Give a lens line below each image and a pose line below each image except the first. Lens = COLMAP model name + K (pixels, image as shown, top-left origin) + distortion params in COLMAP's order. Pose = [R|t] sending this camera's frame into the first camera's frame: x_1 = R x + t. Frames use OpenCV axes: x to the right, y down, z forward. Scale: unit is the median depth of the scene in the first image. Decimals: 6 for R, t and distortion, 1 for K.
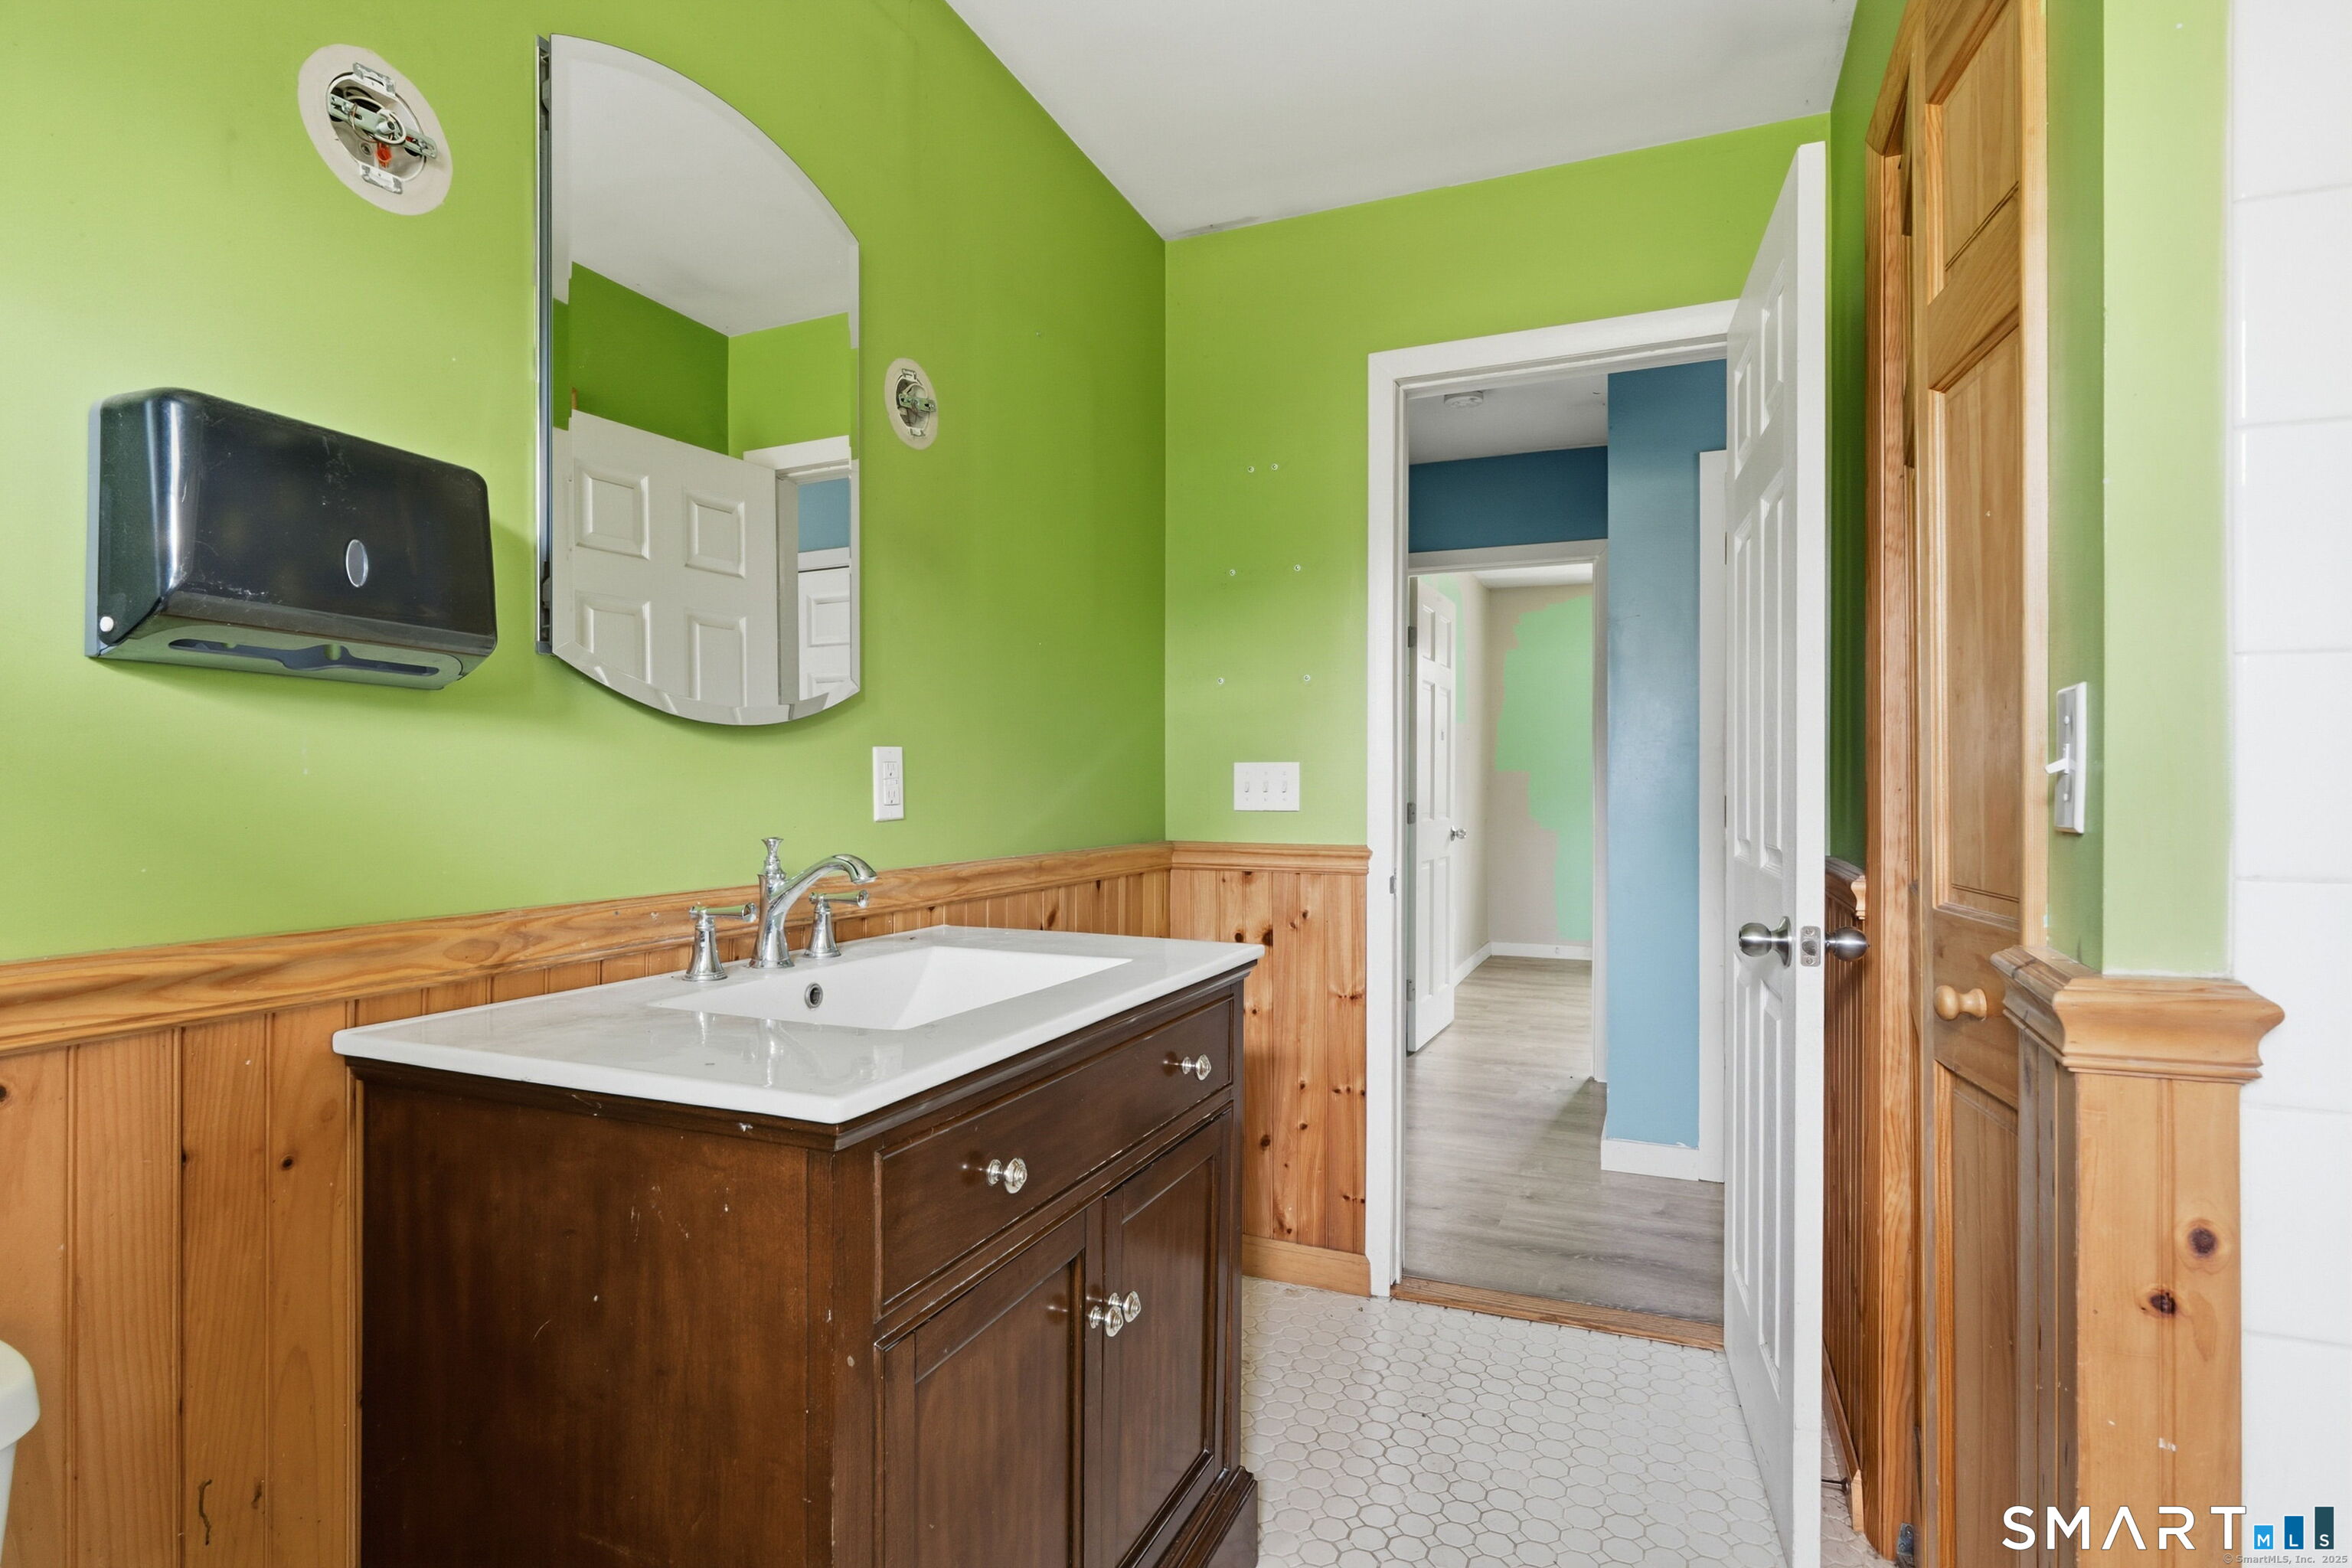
lens RADIAL K [[1151.0, 0, 1168.4], [0, 1151.0, 785.9], [0, 0, 1]] dist [0.000309, 0.000814]
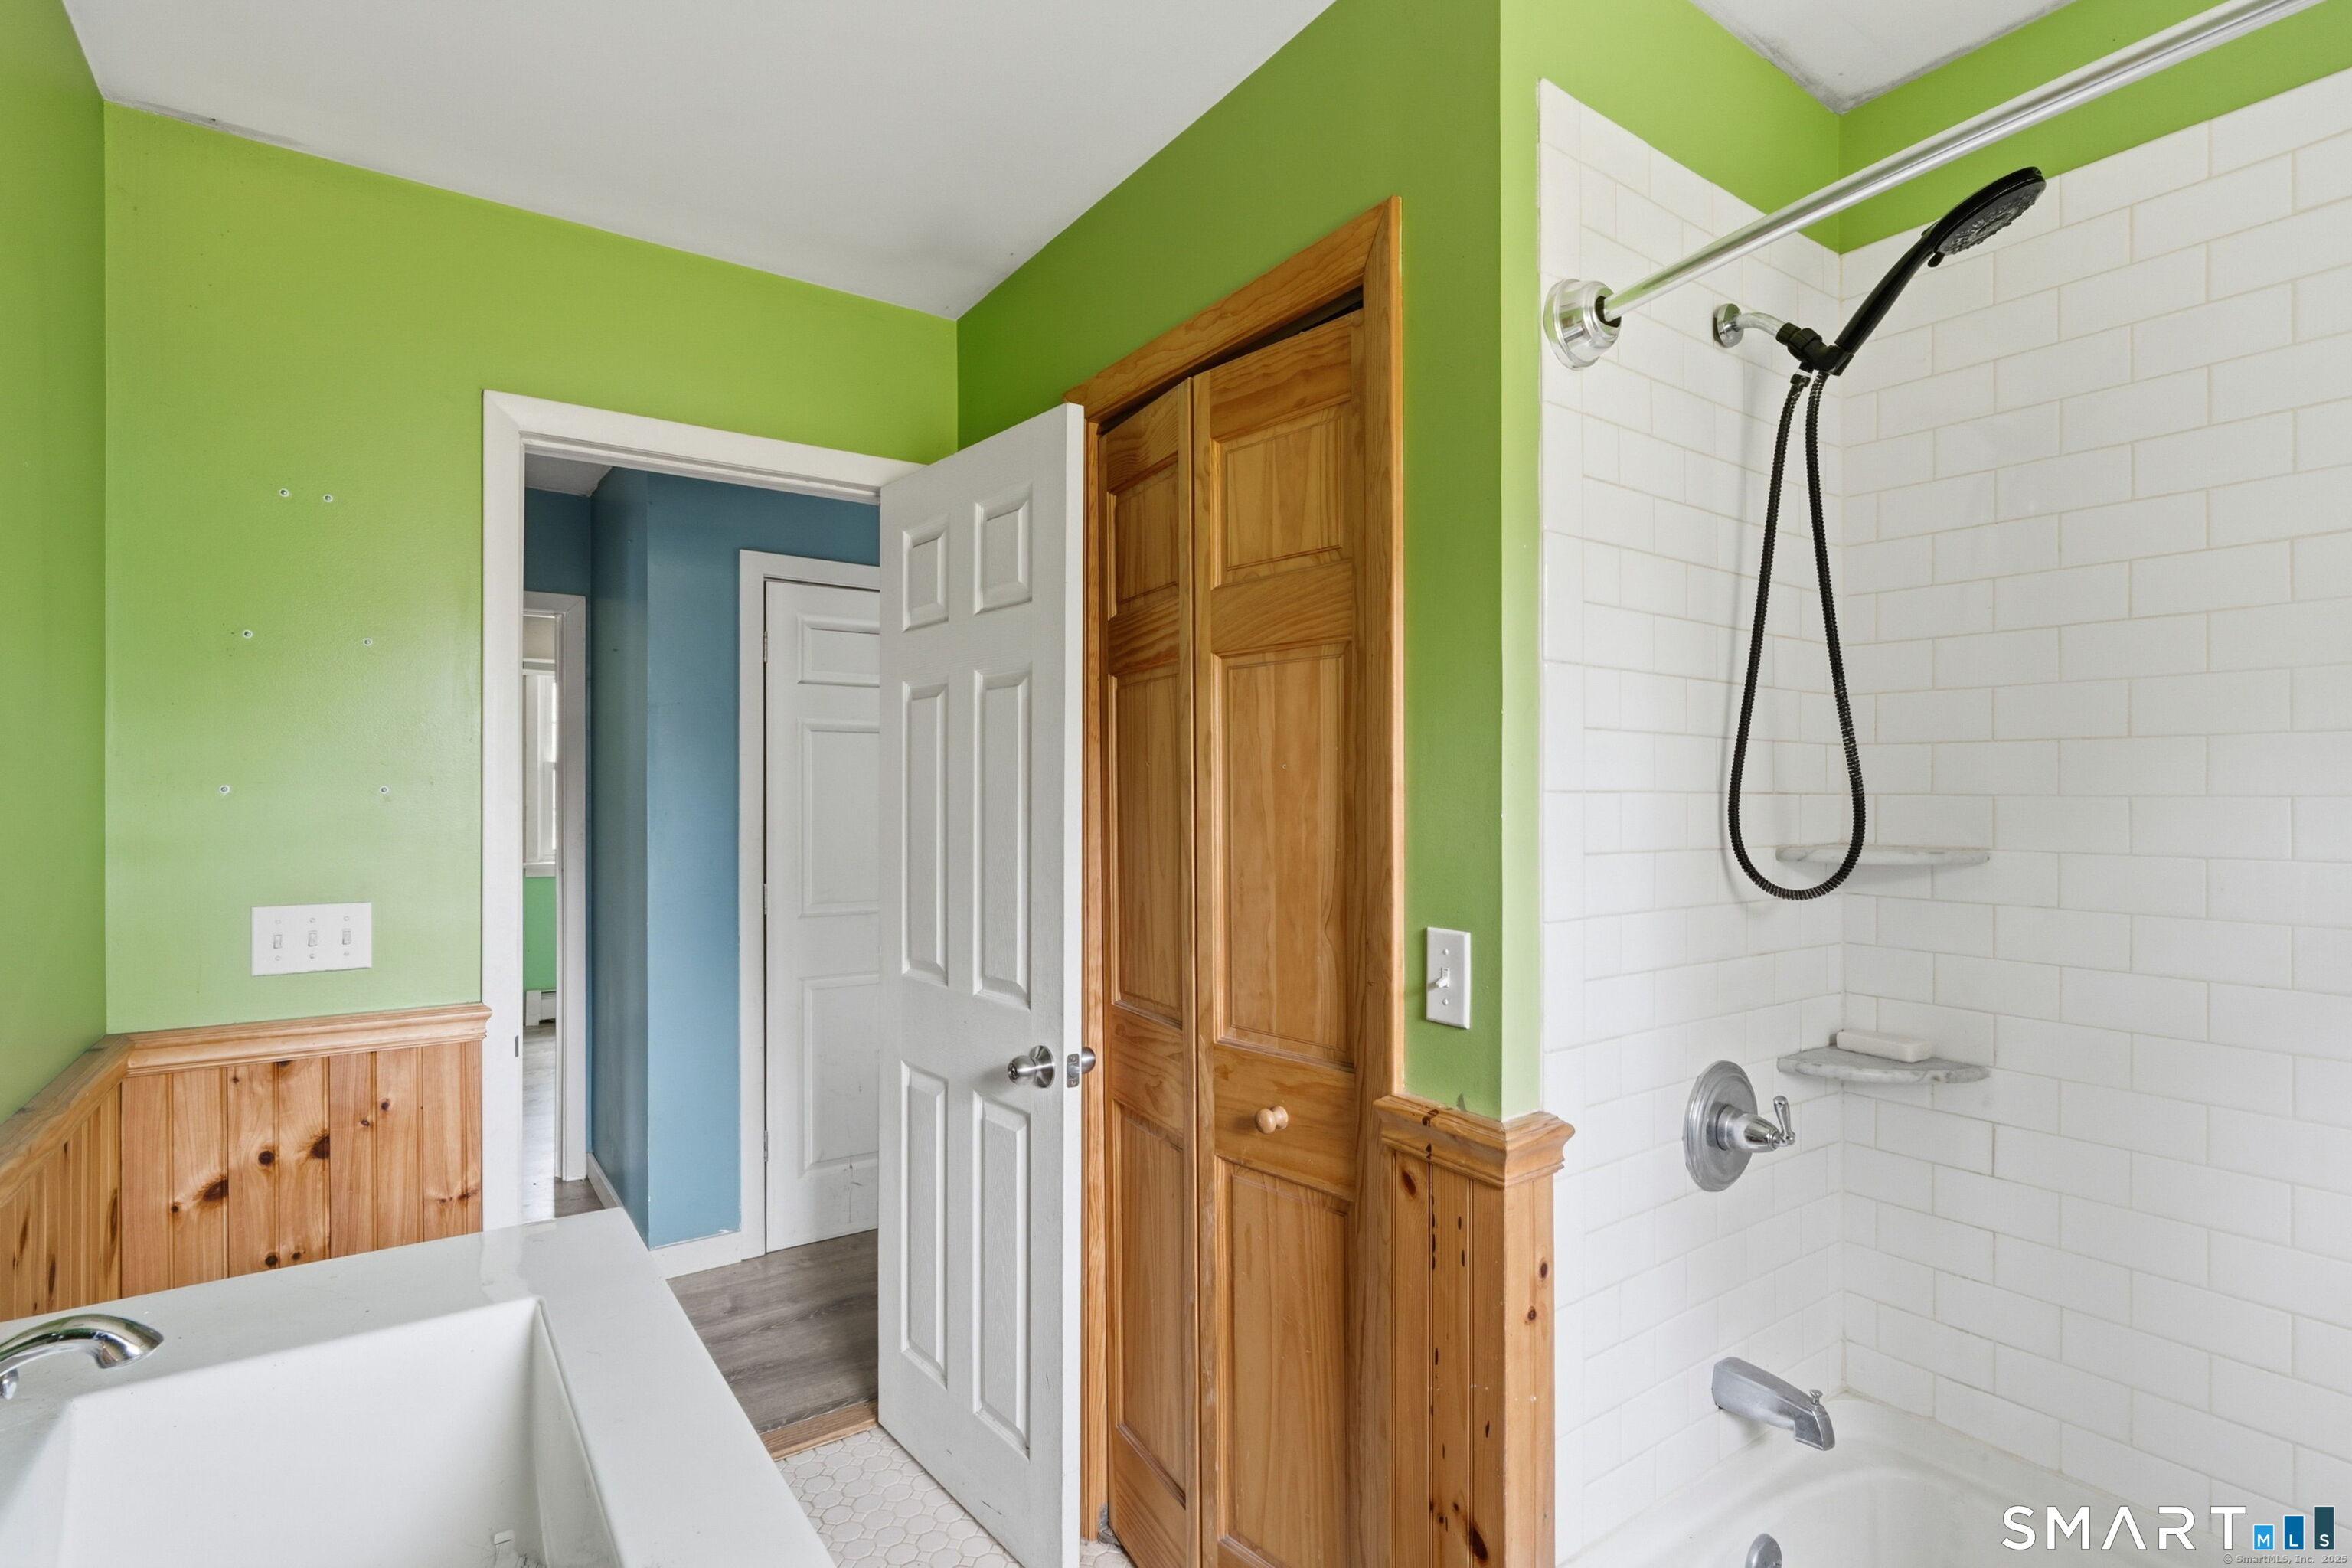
lens RADIAL K [[1151.0, 0, 1168.4], [0, 1151.0, 785.9], [0, 0, 1]] dist [0.000309, 0.000814]
pose [[0.527684, -0.002898, 0.849436, -0.253723], [0.002191, 0.999995, 0.002051, -0.098630], [-0.849438, 0.000779, 0.527688, 0.172996]]
